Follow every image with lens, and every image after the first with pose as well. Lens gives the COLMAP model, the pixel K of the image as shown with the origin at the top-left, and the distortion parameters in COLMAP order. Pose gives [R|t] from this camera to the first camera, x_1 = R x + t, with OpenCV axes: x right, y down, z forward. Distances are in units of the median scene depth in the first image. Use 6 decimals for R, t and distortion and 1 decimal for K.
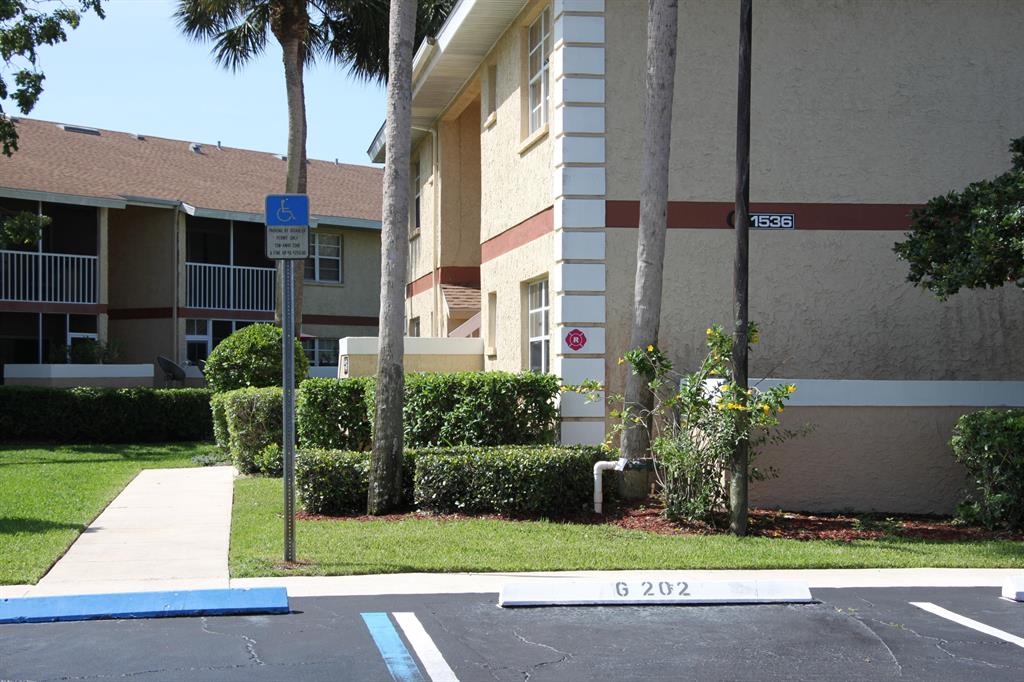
lens RADIAL K [[1845.4, 0, 512.0], [0, 1845.4, 341.0], [0, 0, 1]] dist [0.011308, 0.016640]
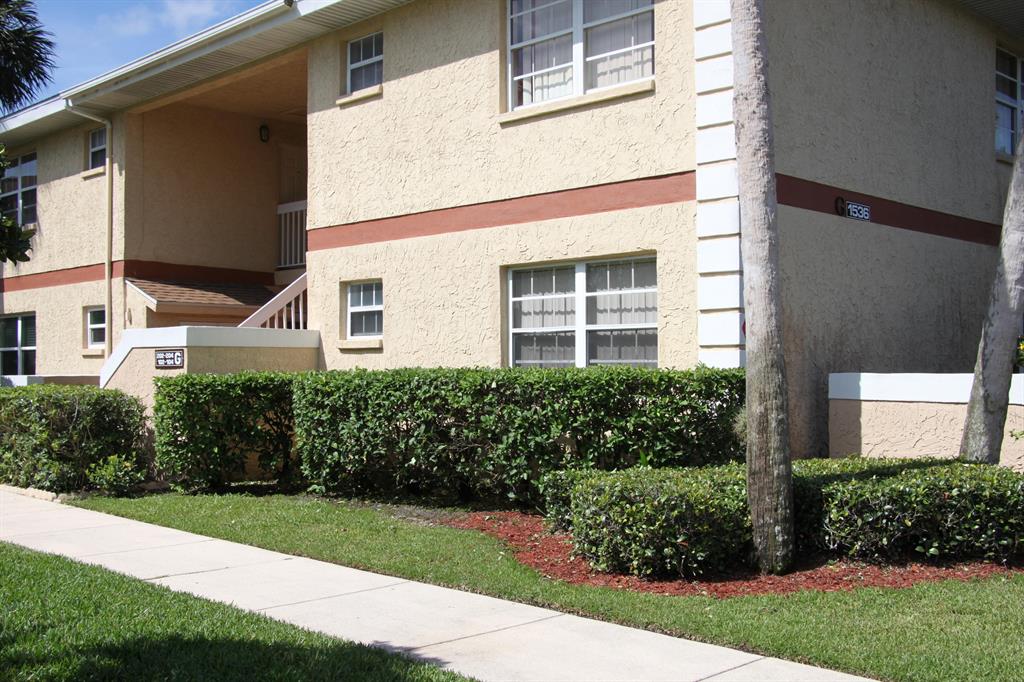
lens RADIAL K [[1101.3, 0, 512.0], [0, 1101.3, 341.0], [0, 0, 1]] dist [-0.050213, -0.002397]
pose [[0.800279, 0.012299, 0.599502, -0.356144], [-0.008810, 0.999923, -0.008753, 0.010493], [-0.599564, 0.001723, 0.800325, 0.651633]]
